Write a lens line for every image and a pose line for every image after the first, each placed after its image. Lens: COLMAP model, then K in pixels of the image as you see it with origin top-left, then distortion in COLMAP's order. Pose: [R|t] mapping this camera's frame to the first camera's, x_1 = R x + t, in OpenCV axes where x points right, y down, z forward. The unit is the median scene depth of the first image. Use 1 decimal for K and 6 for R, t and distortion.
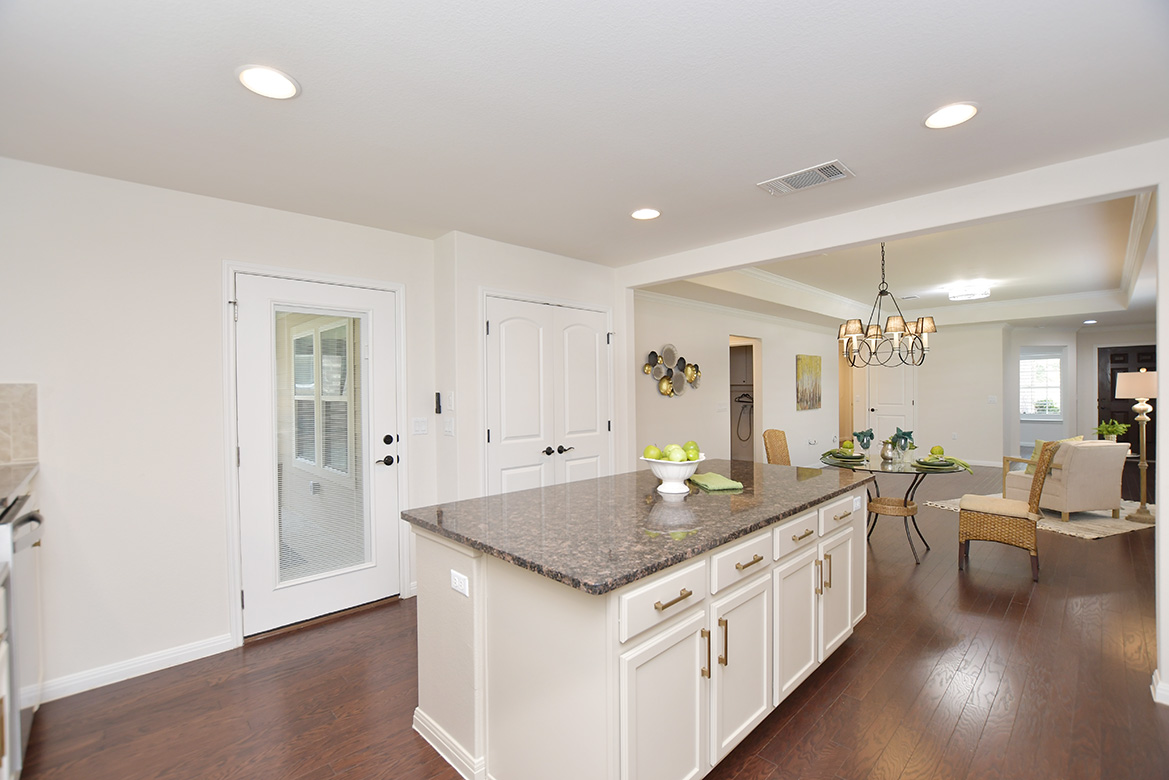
lens RADIAL K [[522.8, 0, 587.5], [0, 522.8, 392.1], [0, 0, 1]] dist [-0.029423, -0.000569]
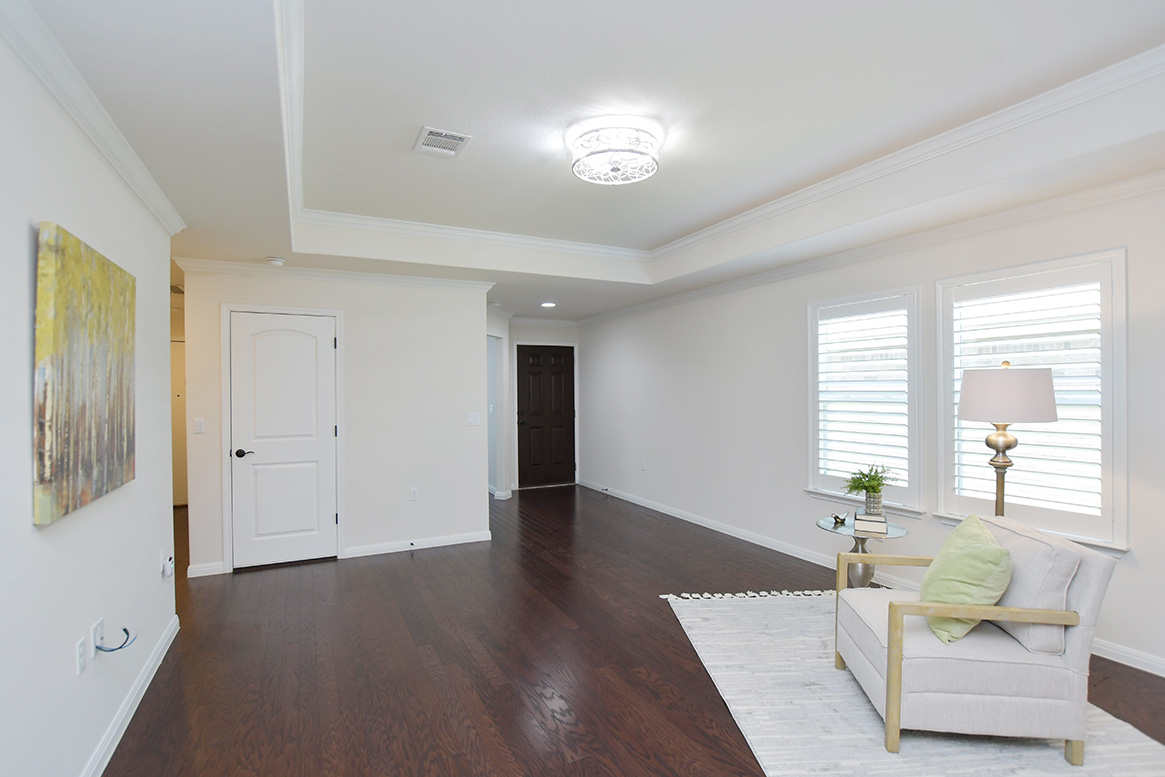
lens RADIAL K [[552.5, 0, 581.4], [0, 552.5, 386.3], [0, 0, 1]] dist [-0.030637, 0.002804]
pose [[0.297393, 0.020822, 0.954528, 0.398015], [0.000757, 0.999757, -0.022044, -0.010123], [-0.954755, 0.007279, 0.297305, 1.065960]]
